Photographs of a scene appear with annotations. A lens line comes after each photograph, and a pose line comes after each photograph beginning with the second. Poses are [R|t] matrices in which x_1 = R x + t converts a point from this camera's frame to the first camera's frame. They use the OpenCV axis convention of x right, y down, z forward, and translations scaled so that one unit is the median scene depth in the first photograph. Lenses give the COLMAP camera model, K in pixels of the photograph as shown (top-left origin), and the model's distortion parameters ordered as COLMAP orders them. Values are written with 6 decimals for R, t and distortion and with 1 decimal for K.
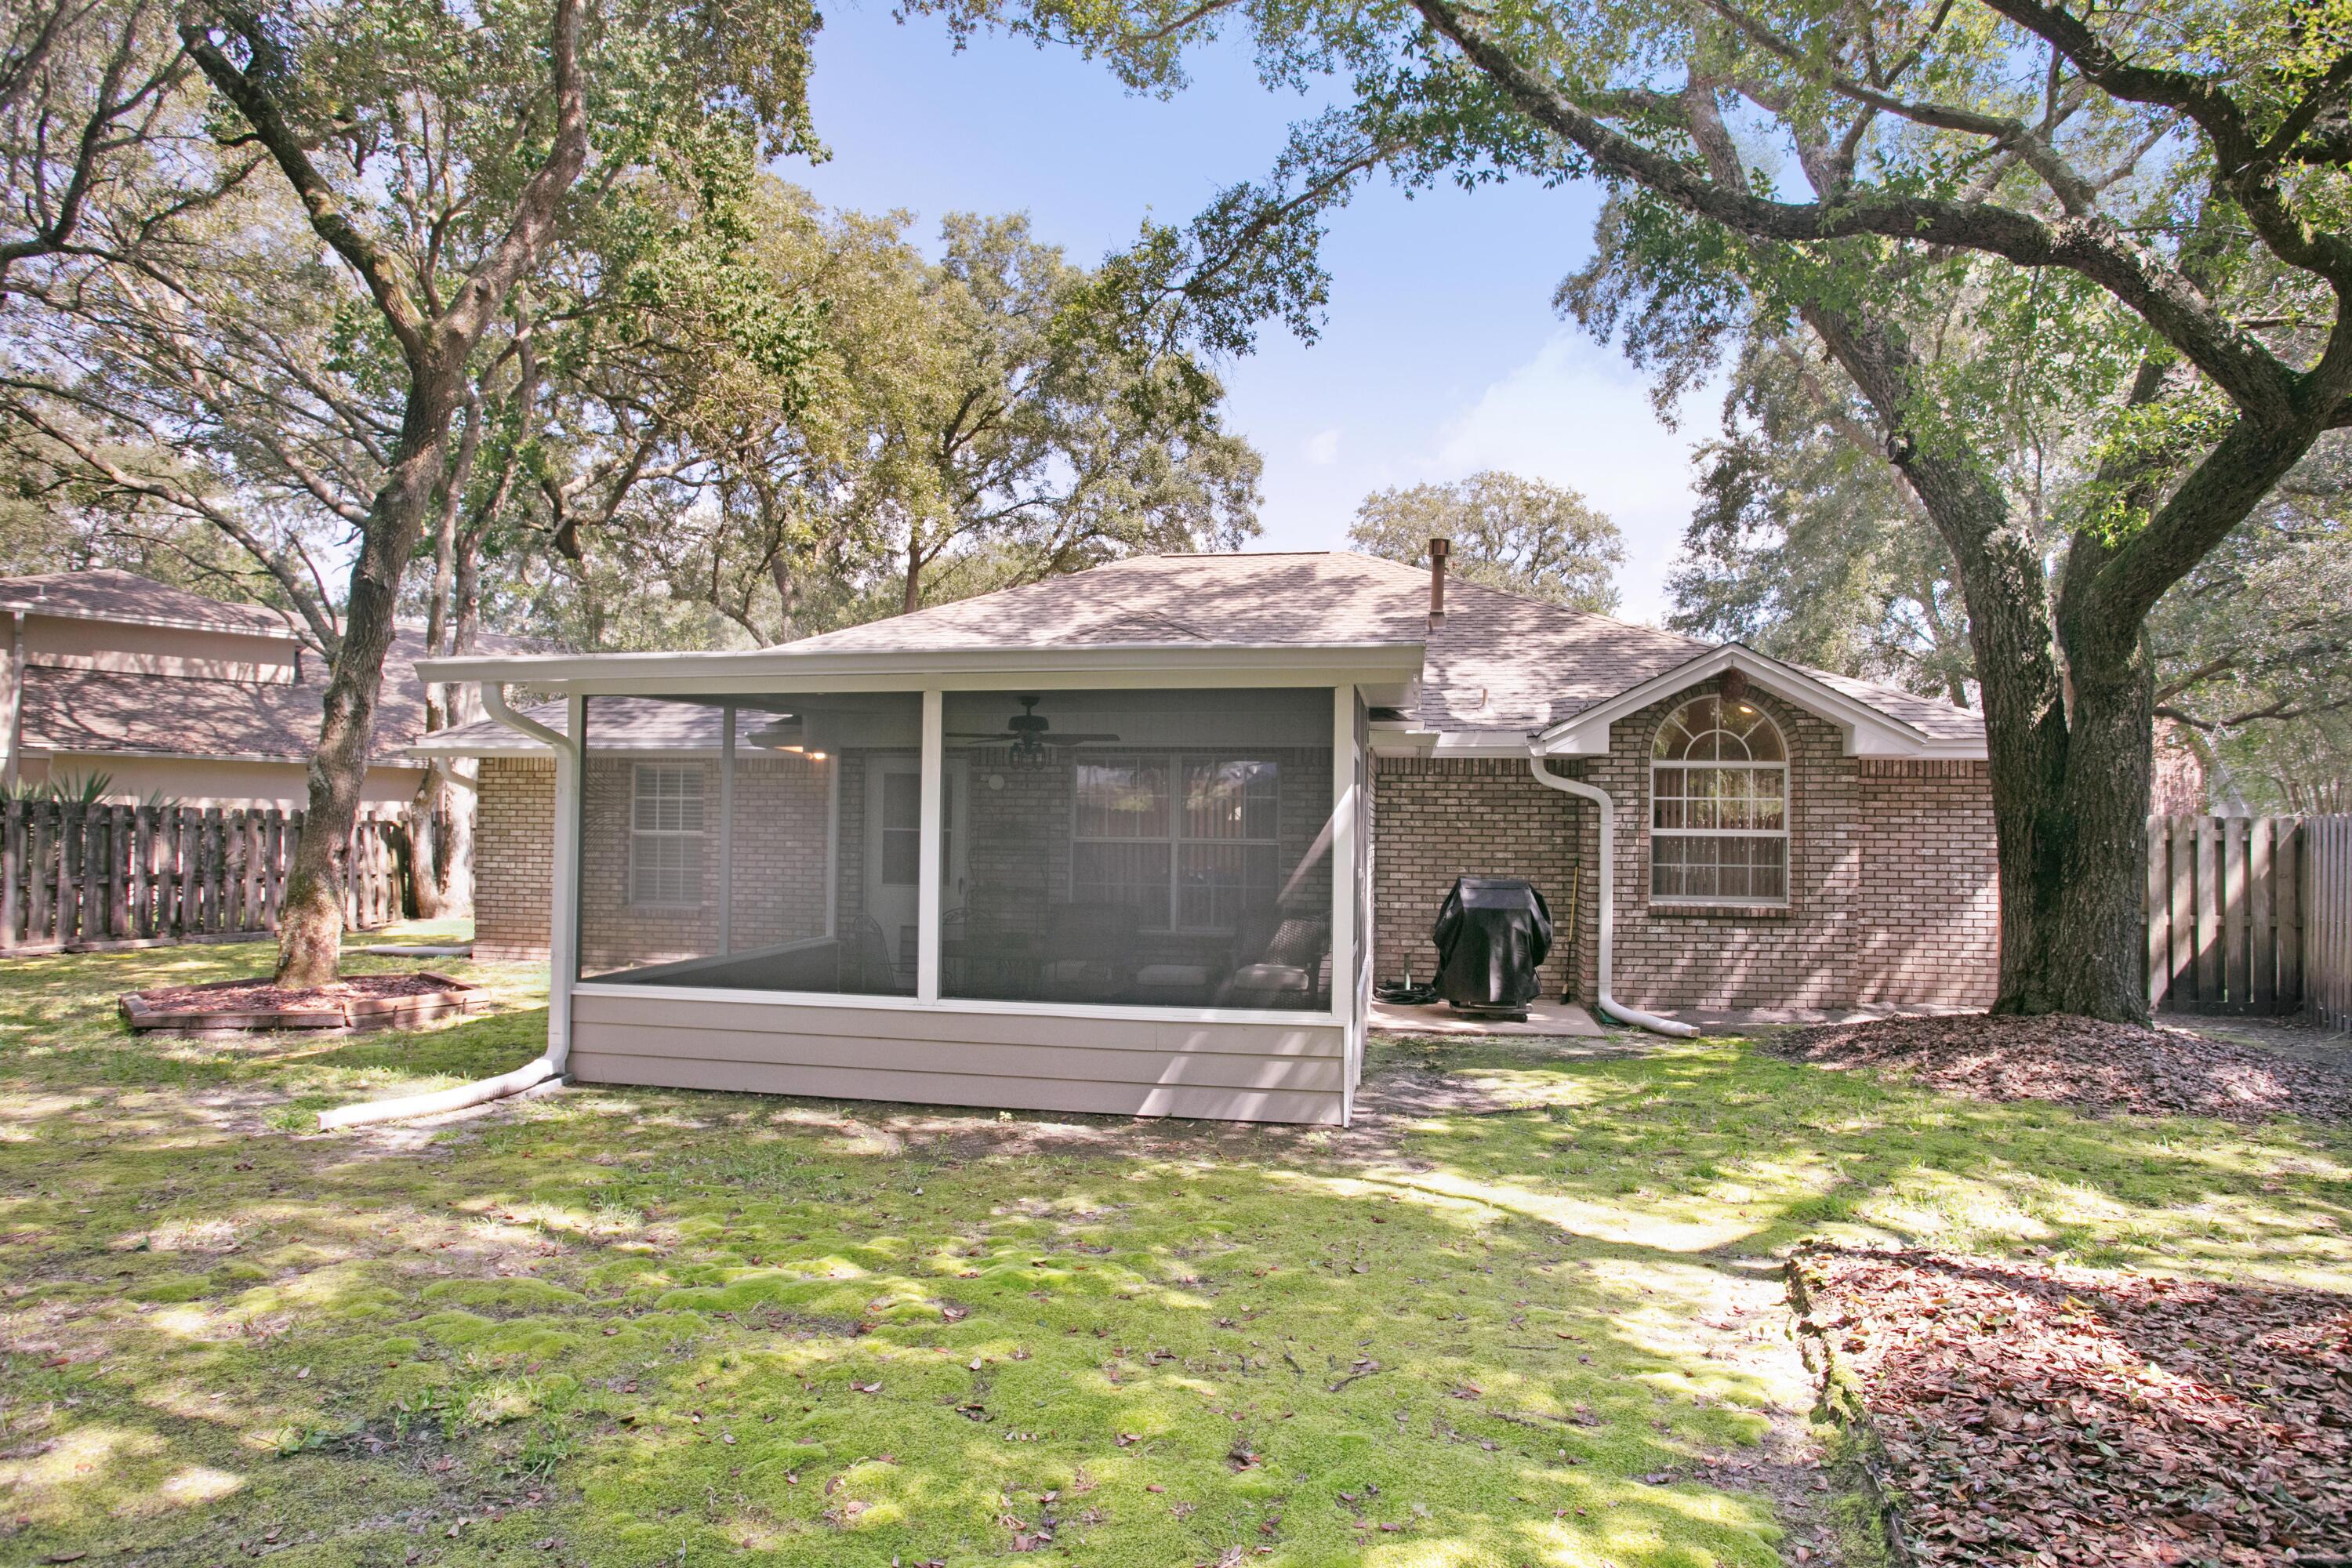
lens RADIAL K [[1324.7, 0, 1173.7], [0, 1324.7, 758.9], [0, 0, 1]] dist [-0.031453, 0.000173]
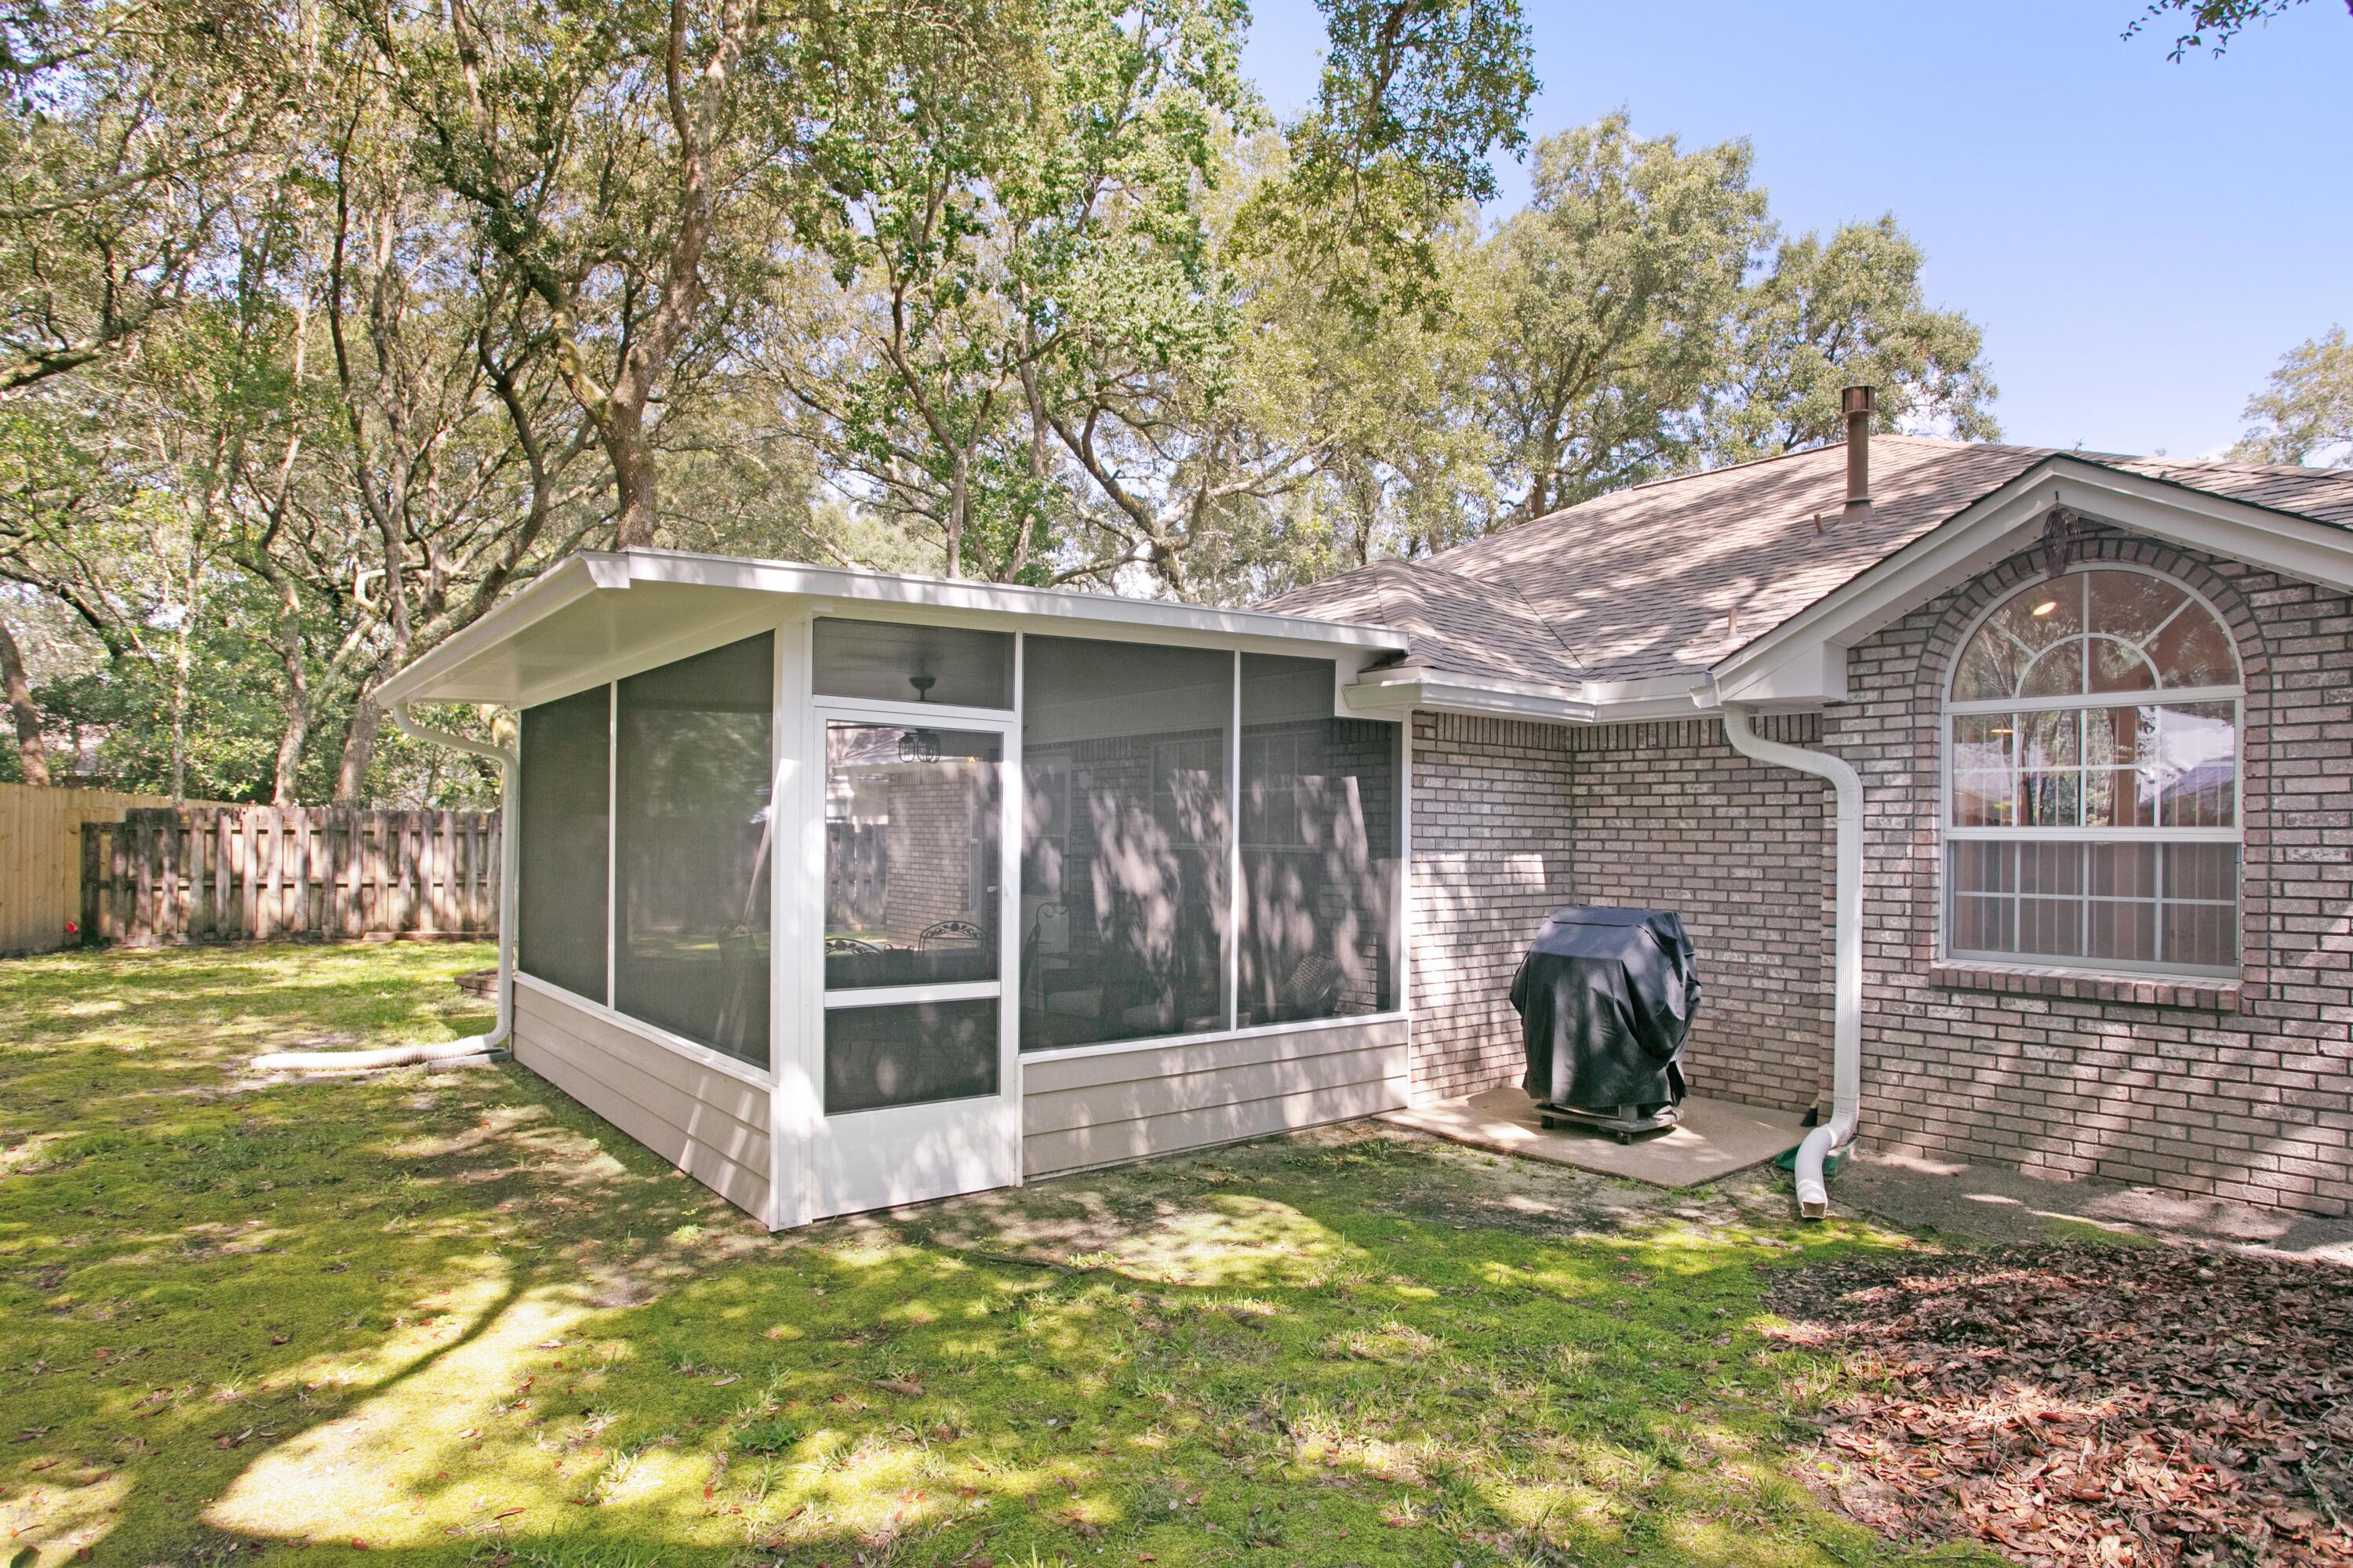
lens RADIAL K [[1310.5, 0, 1129.2], [0, 1310.5, 813.3], [0, 0, 1]] dist [-0.022106, 0.001023]
pose [[0.743014, -0.014799, -0.669113, 0.489968], [0.032010, 0.999397, 0.013441, 0.030139], [0.668510, -0.031405, 0.743040, 0.389023]]
